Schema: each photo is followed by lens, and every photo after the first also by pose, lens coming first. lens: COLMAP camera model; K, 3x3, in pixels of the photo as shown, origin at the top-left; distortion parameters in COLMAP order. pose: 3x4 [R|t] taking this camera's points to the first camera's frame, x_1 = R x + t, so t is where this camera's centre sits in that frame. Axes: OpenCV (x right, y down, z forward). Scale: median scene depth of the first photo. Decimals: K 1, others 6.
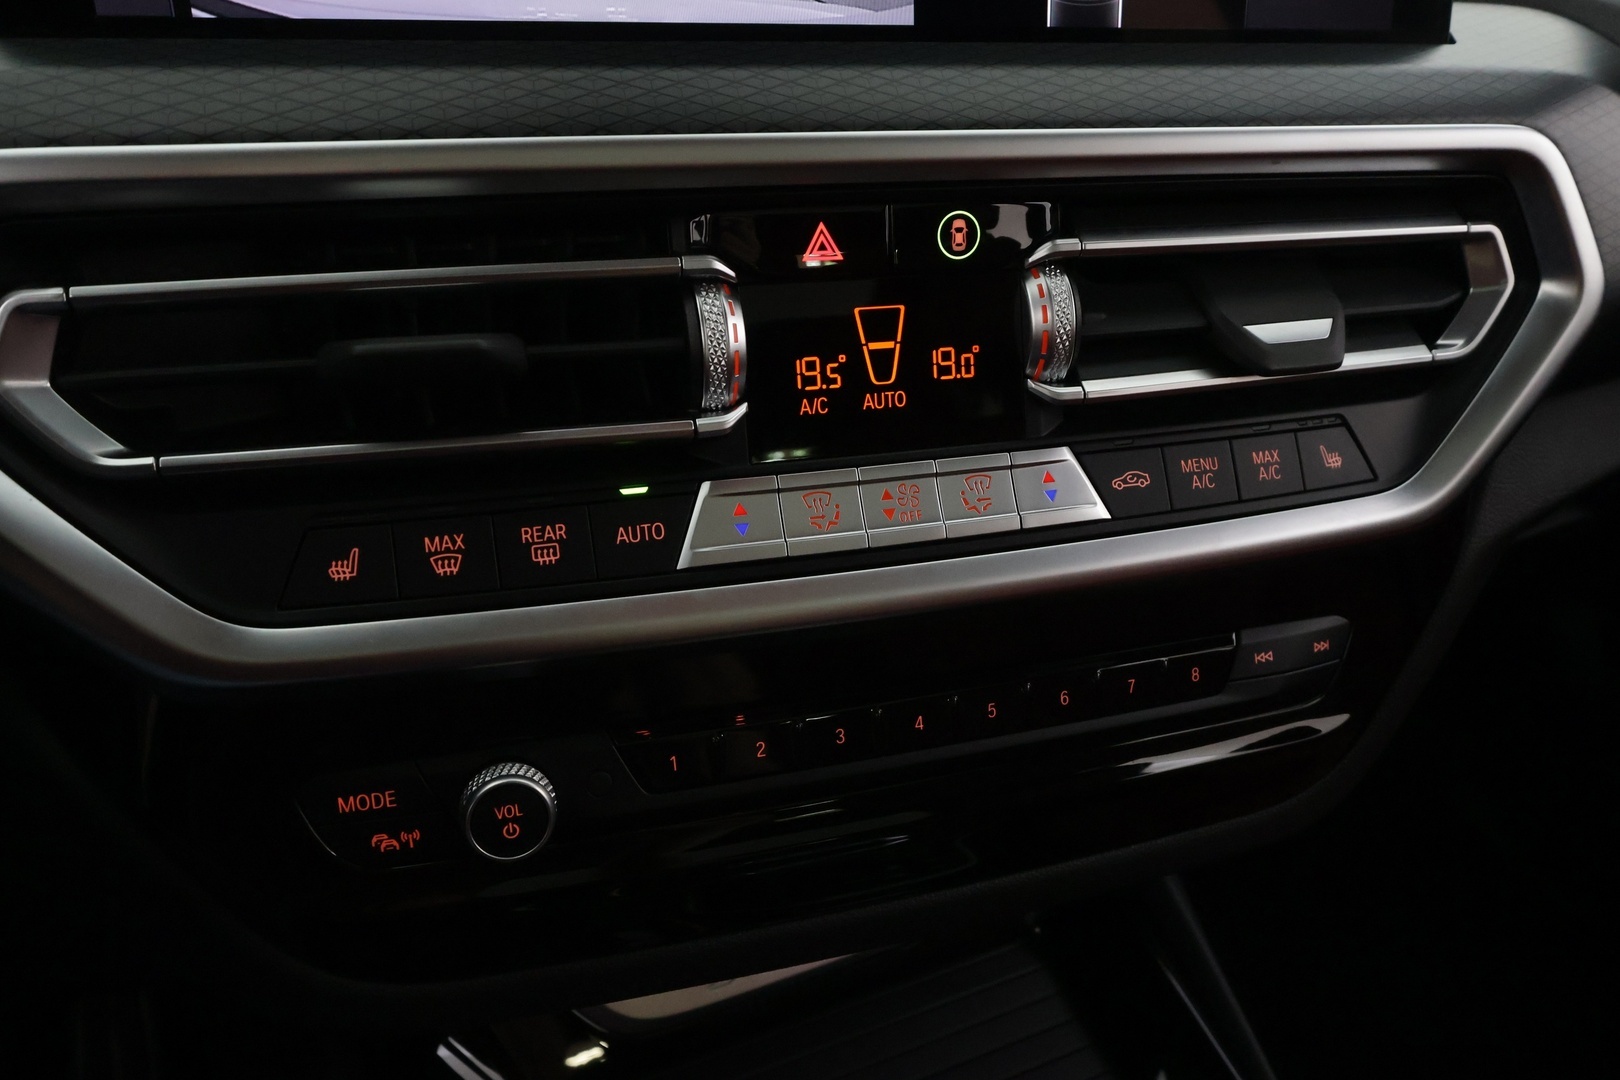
lens RADIAL K [[1193.3, 0, 805.6], [0, 1193.3, 541.7], [0, 0, 1]] dist [0.009379, 0.000513]
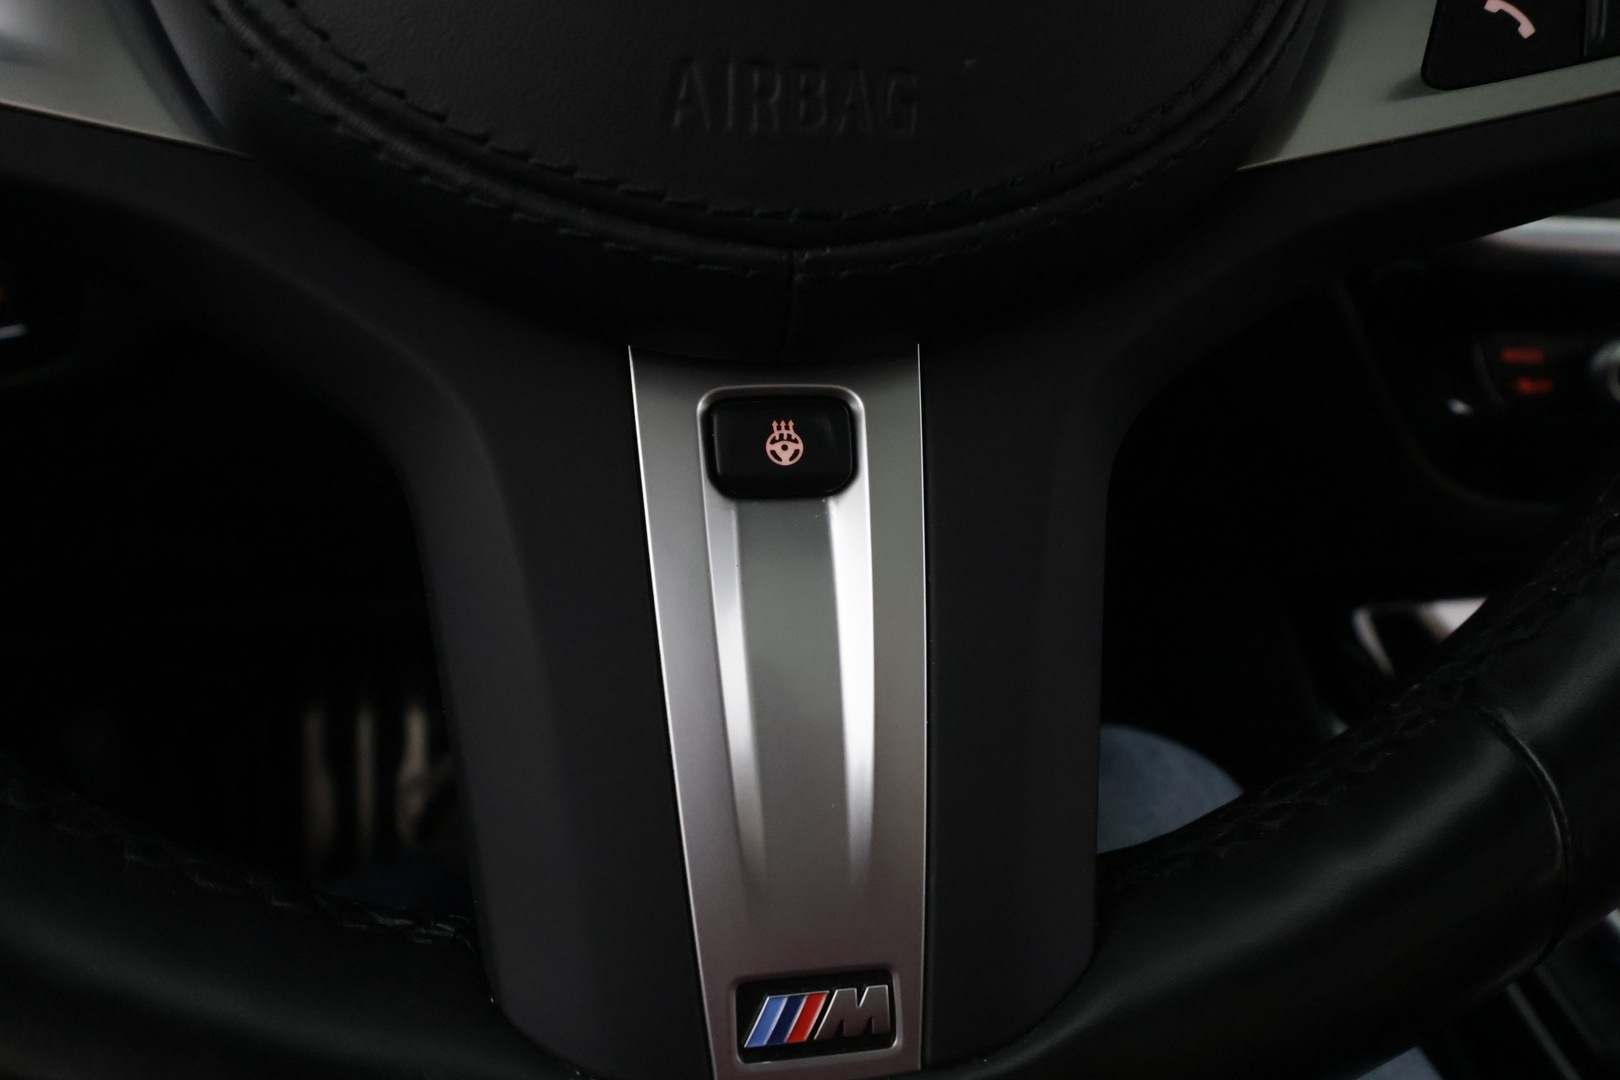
lens RADIAL K [[1040.1, 0, 820.3], [0, 1040.1, 557.5], [0, 0, 1]] dist [0.011045, 0.000833]
pose [[0.958111, 0.139245, -0.250267, -0.835424], [-0.129349, 0.990036, 0.055649, 0.501181], [0.255522, -0.020946, 0.966576, -0.507816]]
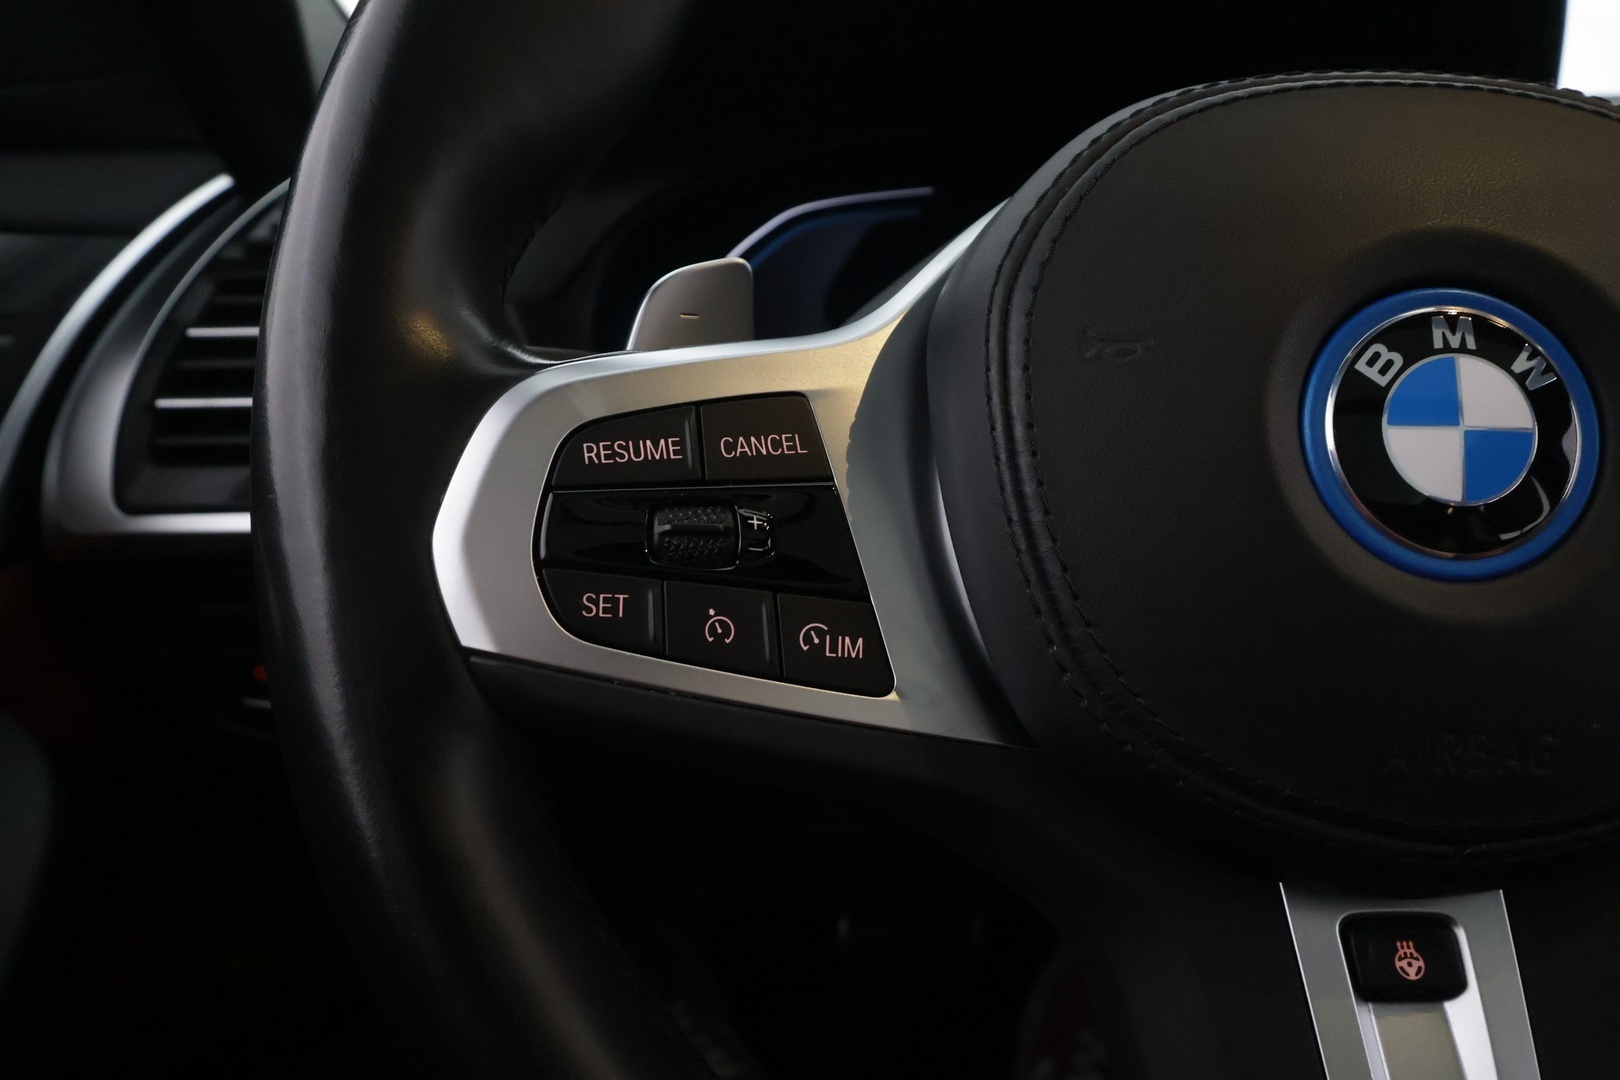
lens RADIAL K [[1040.1, 0, 812.6], [0, 1040.1, 537.9], [0, 0, 1]] dist [0.011045, 0.000833]
pose [[0.917046, 0.079499, -0.390777, -1.099635], [-0.149966, 0.976746, -0.153221, 0.371755], [0.369509, 0.199114, 0.907643, -0.812896]]
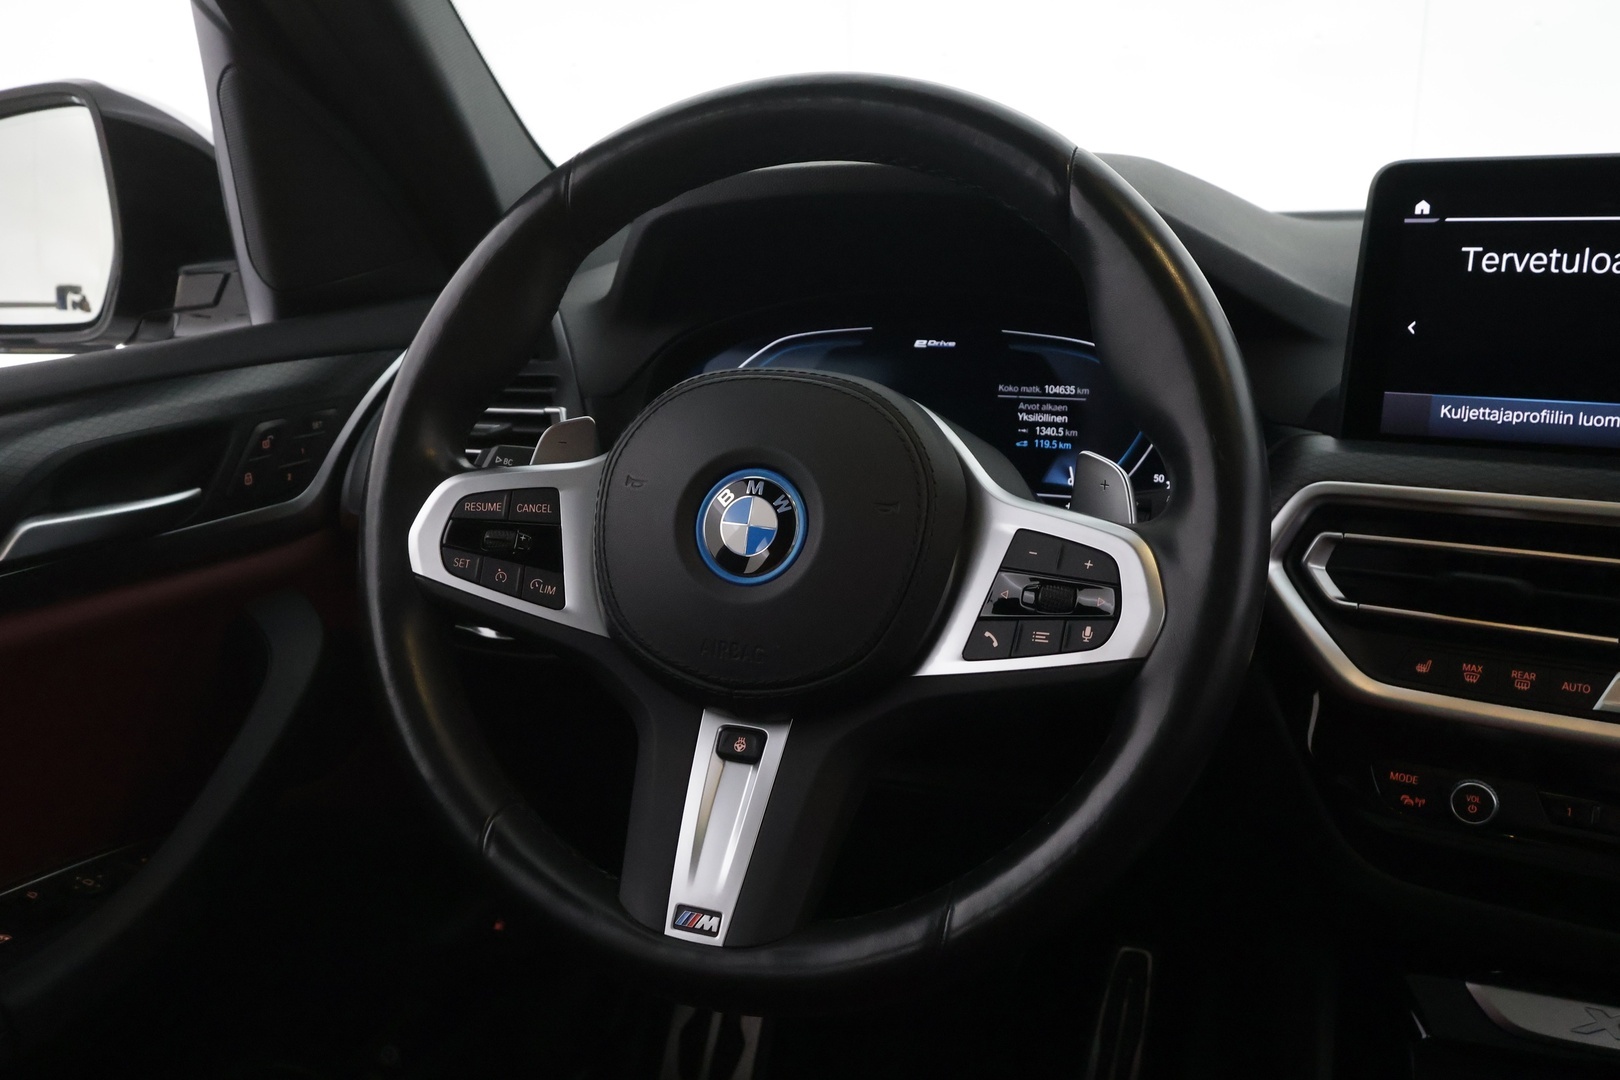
lens RADIAL K [[1279.3, 0, 800.6], [0, 1279.3, 550.6], [0, 0, 1]] dist [0.009843, -0.006596]
pose [[0.711110, 0.152796, -0.686277, 0.376857], [-0.290050, 0.952921, -0.088383, 0.339360], [0.640463, 0.261905, 0.721950, -1.447100]]
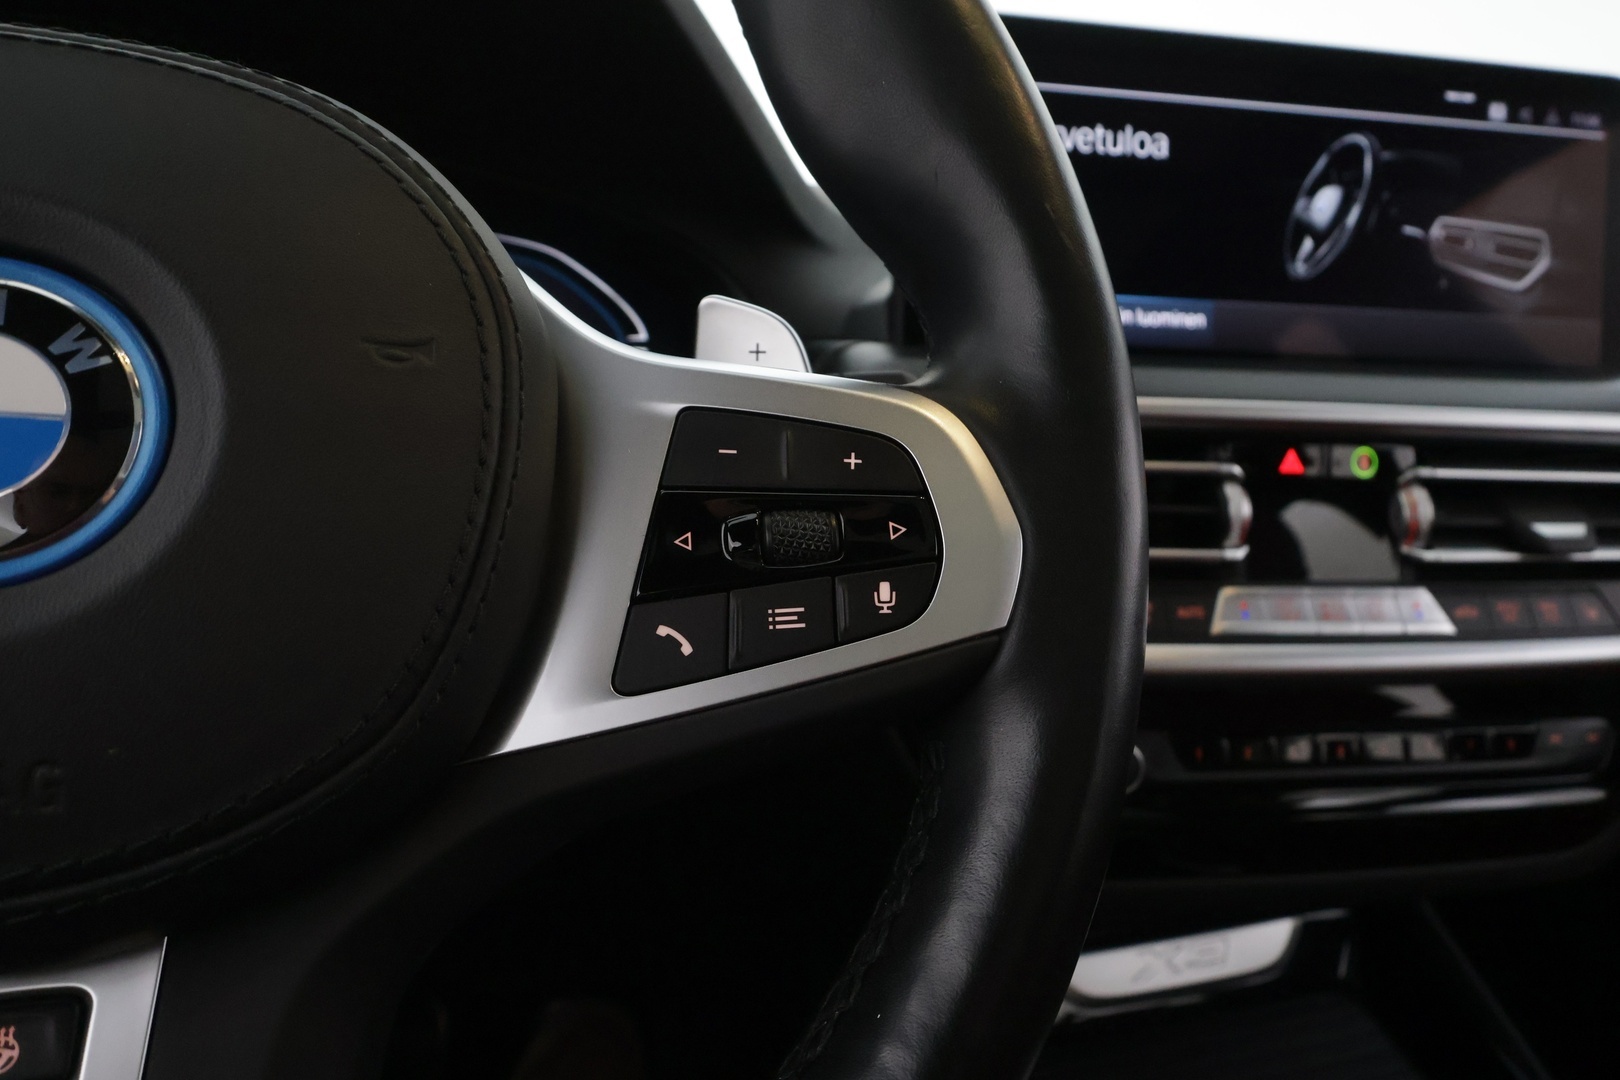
lens RADIAL K [[1040.1, 0, 807.0], [0, 1040.1, 548.8], [0, 0, 1]] dist [0.011045, 0.000833]
pose [[0.990926, 0.044614, -0.126786, -0.502765], [-0.075168, 0.965943, -0.247596, 0.323061], [0.111422, 0.254880, 0.960532, -0.570780]]
